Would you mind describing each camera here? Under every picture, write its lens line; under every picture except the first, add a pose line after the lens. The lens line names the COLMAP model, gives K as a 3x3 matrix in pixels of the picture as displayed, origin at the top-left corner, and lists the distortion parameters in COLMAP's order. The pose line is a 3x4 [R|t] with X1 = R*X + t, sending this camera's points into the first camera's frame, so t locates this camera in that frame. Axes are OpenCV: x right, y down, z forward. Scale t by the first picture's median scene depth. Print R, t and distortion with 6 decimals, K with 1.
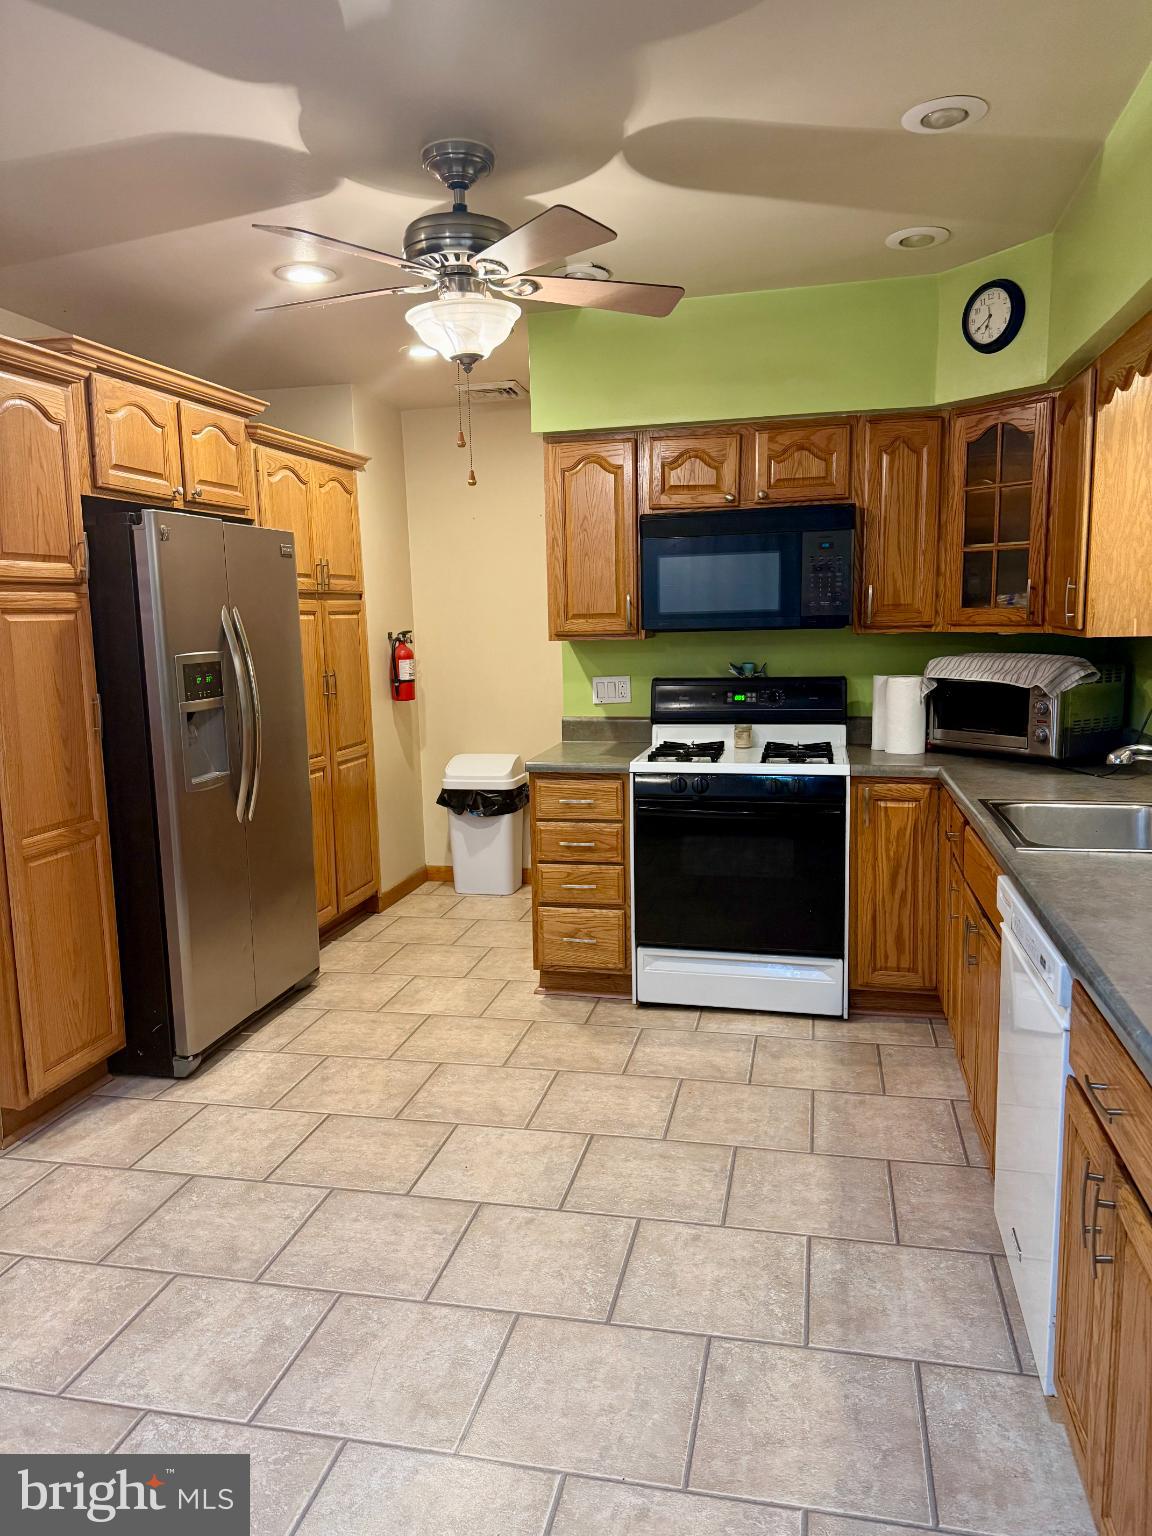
lens RADIAL K [[1055.2, 0, 580.0], [0, 1055.2, 772.1], [0, 0, 1]] dist [-0.040895, -0.007776]
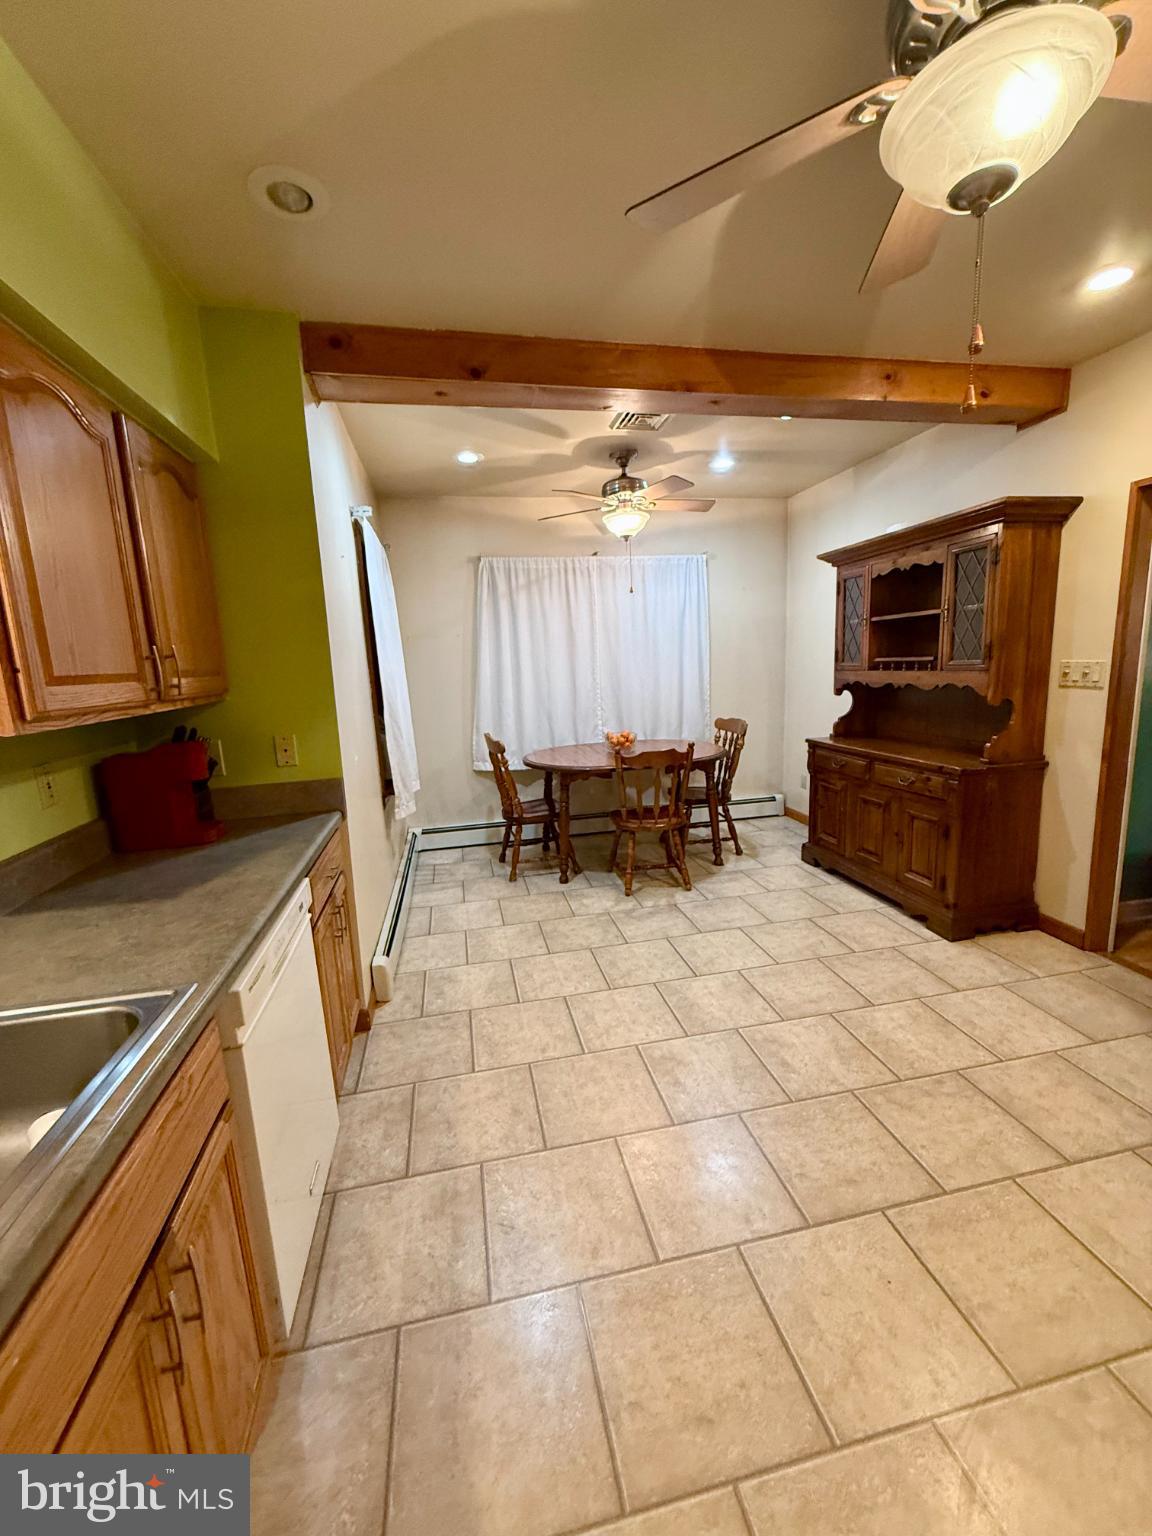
lens RADIAL K [[609.0, 0, 574.6], [0, 609.0, 761.0], [0, 0, 1]] dist [0.002422, 0.000042]
pose [[-0.909788, 0.133139, -0.393142, 0.346983], [0.002466, 0.948877, 0.315635, -0.244355], [0.415067, 0.286192, -0.863605, 1.575129]]
